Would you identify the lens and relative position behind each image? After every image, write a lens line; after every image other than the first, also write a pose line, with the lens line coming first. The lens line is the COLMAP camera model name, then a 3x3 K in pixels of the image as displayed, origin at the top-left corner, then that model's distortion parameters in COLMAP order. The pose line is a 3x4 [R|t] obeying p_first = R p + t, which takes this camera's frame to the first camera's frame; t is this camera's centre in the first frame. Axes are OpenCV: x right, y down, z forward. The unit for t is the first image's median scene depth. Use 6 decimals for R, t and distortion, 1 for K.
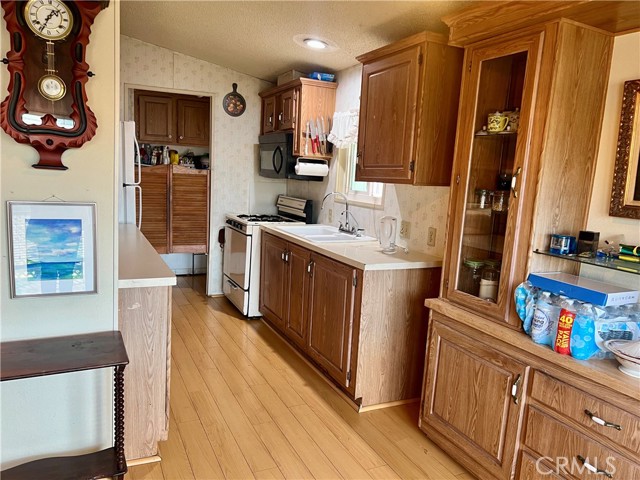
lens RADIAL K [[478.8, 0, 321.4], [0, 478.8, 243.9], [0, 0, 1]] dist [0.071648, -0.086649]
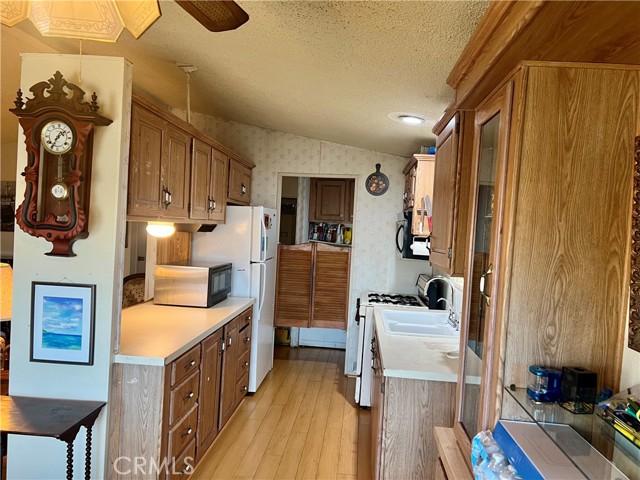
lens RADIAL K [[478.8, 0, 323.6], [0, 478.8, 243.3], [0, 0, 1]] dist [0.071648, -0.086649]
pose [[0.863454, 0.006809, -0.504381, 0.413527], [-0.080420, 0.988978, -0.124320, -0.058705], [0.497976, 0.147907, 0.854485, 0.191083]]
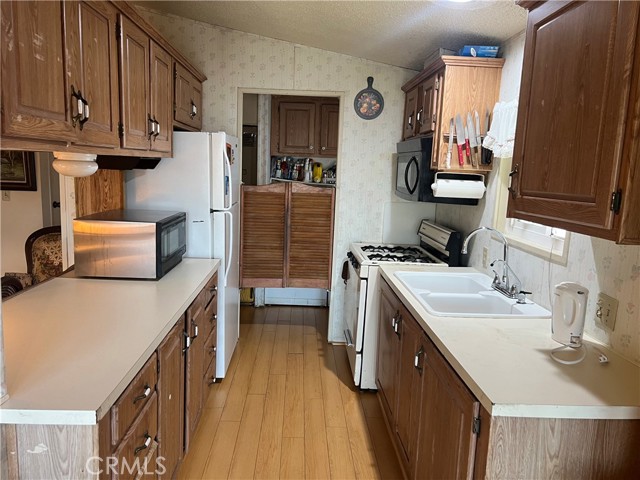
lens RADIAL K [[478.8, 0, 317.3], [0, 478.8, 240.2], [0, 0, 1]] dist [0.071648, -0.086649]
pose [[0.916603, 0.044814, -0.397279, 0.113304], [-0.051867, 0.998629, -0.007020, -0.106847], [0.396420, 0.027040, 0.917671, 0.463970]]
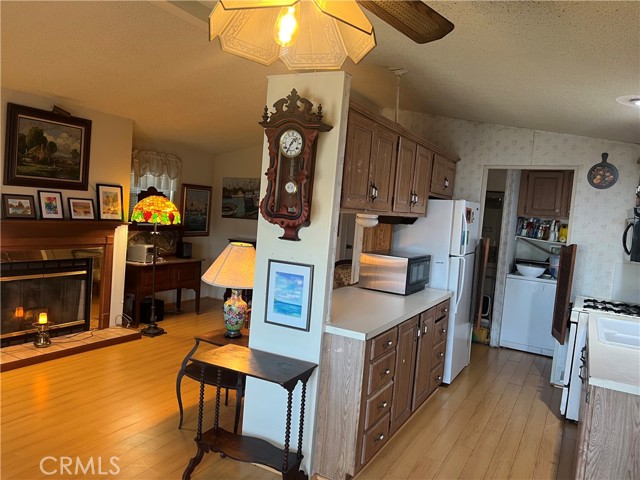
lens RADIAL K [[478.8, 0, 314.9], [0, 478.8, 241.0], [0, 0, 1]] dist [0.071648, -0.086649]
pose [[0.571221, 0.046105, -0.819500, 0.462550], [-0.166675, 0.984135, -0.060811, -0.049908], [0.803695, 0.171327, 0.569843, 0.149616]]
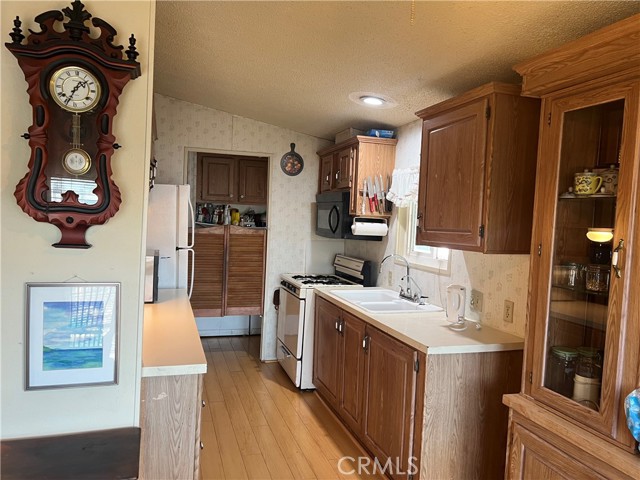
lens RADIAL K [[478.8, 0, 318.7], [0, 478.8, 240.6], [0, 0, 1]] dist [0.071648, -0.086649]
pose [[0.989758, -0.005505, -0.142648, 0.022805], [-0.010127, 0.994031, -0.108626, -0.048224], [0.142394, 0.108958, 0.983795, 0.107872]]
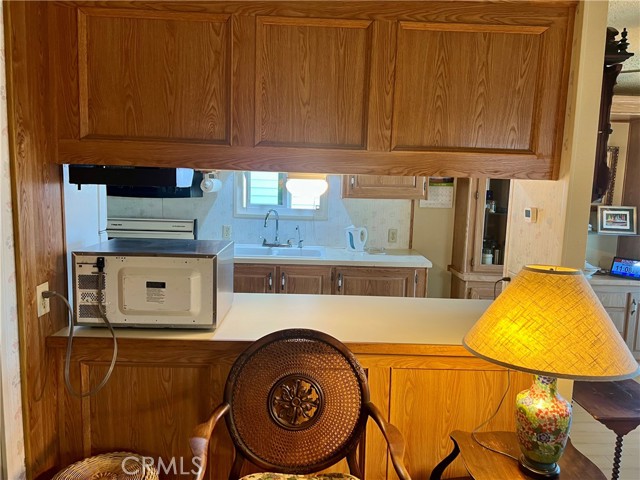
lens RADIAL K [[478.8, 0, 319.2], [0, 478.8, 242.6], [0, 0, 1]] dist [0.071648, -0.086649]
pose [[0.425876, -0.165087, 0.889593, -1.190569], [0.130591, 0.984133, 0.120114, -0.208133], [-0.895307, 0.065019, 0.440678, 0.672899]]
